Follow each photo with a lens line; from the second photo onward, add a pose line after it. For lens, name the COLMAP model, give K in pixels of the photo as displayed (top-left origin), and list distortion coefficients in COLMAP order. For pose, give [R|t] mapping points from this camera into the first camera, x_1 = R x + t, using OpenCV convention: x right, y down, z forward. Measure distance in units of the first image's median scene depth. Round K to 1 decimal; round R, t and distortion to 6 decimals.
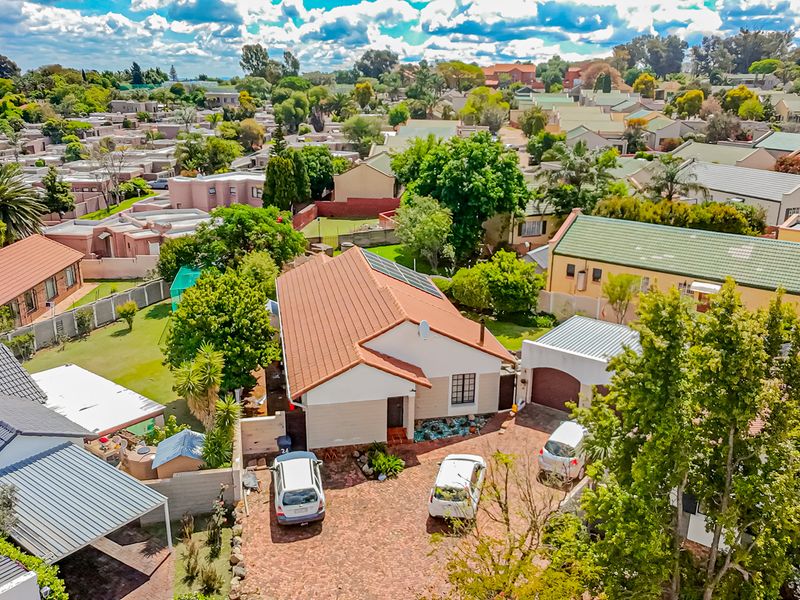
lens RADIAL K [[680.0, 0, 403.6], [0, 680.0, 299.3], [0, 0, 1]] dist [-0.008965, 0.032385]
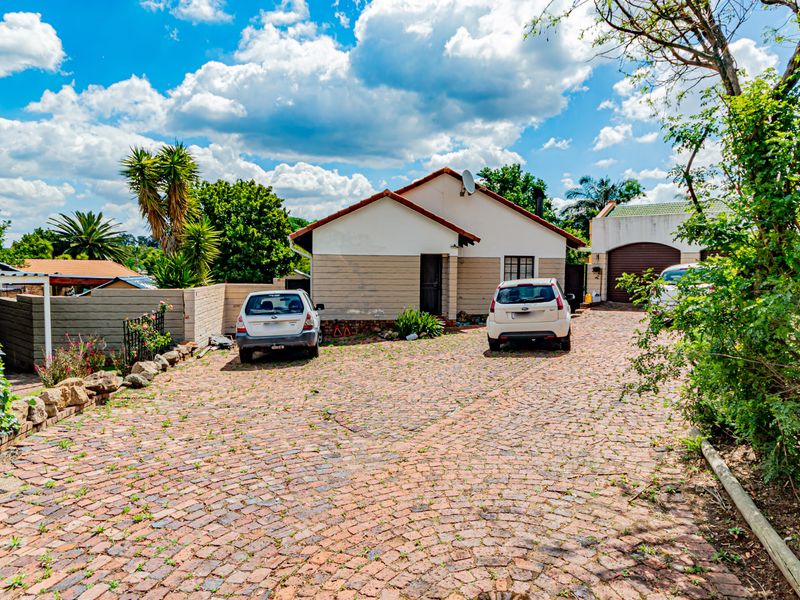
lens RADIAL K [[506.4, 0, 401.7], [0, 506.4, 305.7], [0, 0, 1]] dist [0.003861, 0.001165]
pose [[0.997562, 0.000120, -0.069781, -0.003871], [-0.017015, 0.970230, -0.241587, 0.210058], [0.067674, 0.242185, 0.967867, 0.299054]]
